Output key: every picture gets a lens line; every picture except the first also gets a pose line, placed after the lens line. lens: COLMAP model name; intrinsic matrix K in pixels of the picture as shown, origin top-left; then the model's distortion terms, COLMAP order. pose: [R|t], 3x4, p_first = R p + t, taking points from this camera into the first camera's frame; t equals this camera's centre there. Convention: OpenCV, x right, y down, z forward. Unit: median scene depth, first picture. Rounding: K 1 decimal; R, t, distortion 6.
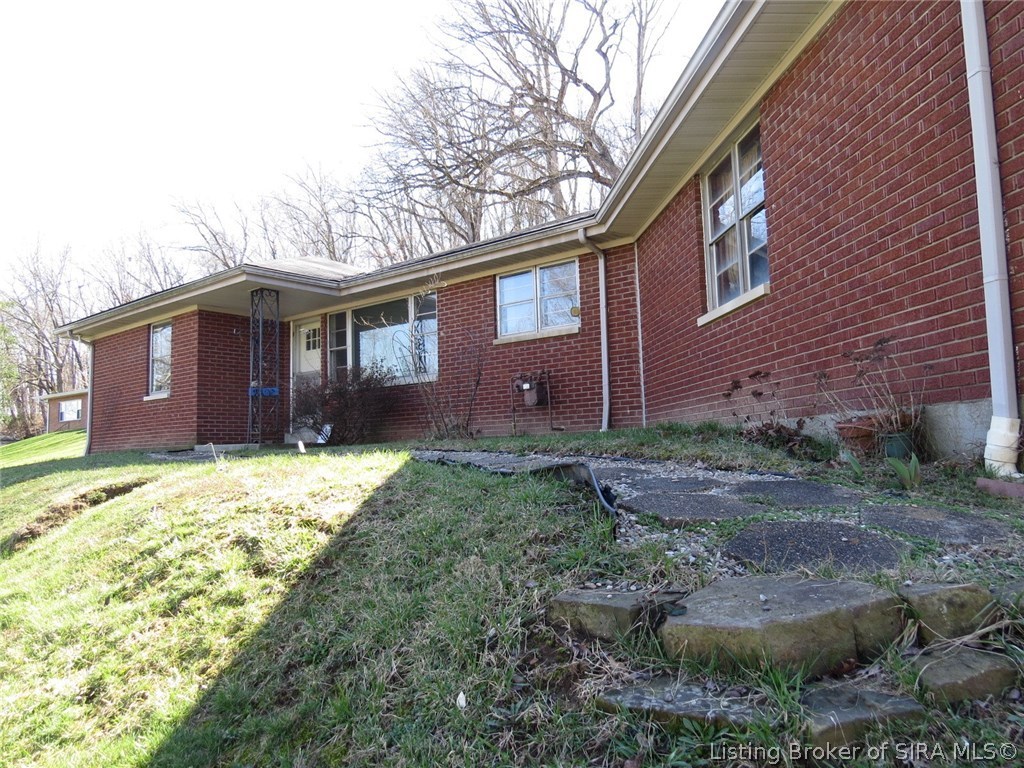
lens RADIAL K [[717.0, 0, 512.0], [0, 717.0, 384.0], [0, 0, 1]] dist [0.002513, 0.000622]
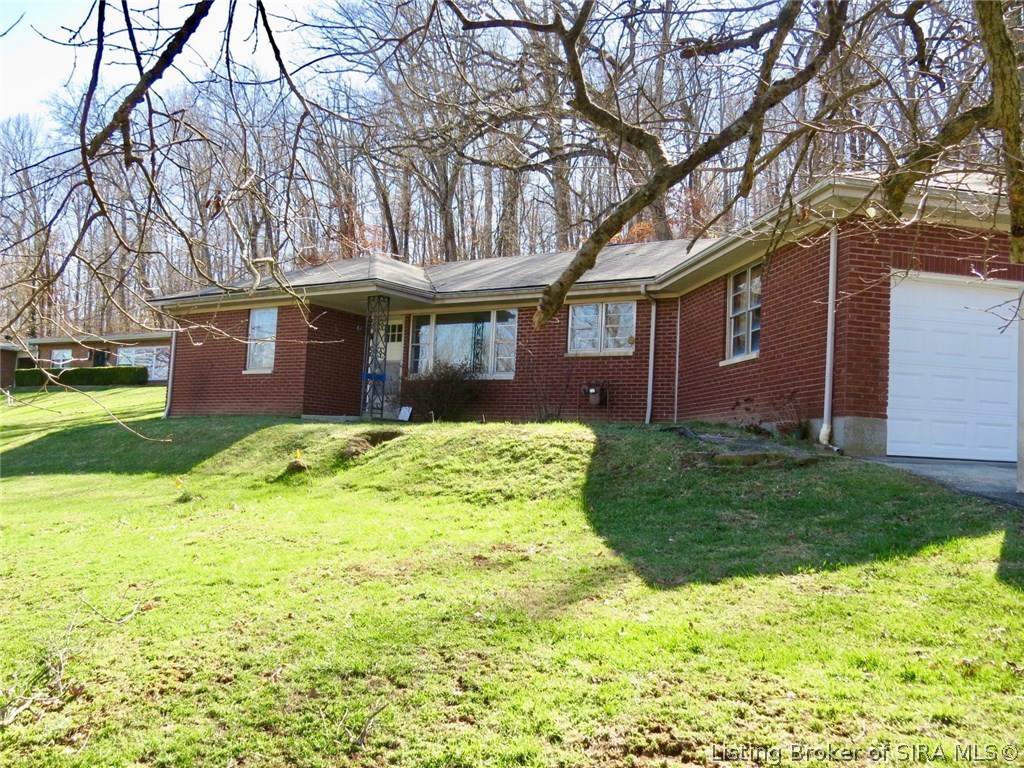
lens RADIAL K [[1021.4, 0, 512.0], [0, 1021.4, 384.0], [0, 0, 1]] dist [-0.008619, -0.002669]
pose [[0.993704, 0.081102, 0.077303, -0.304302], [-0.082042, 0.996588, 0.009065, -0.016092], [-0.076304, -0.015351, 0.996966, -1.012695]]
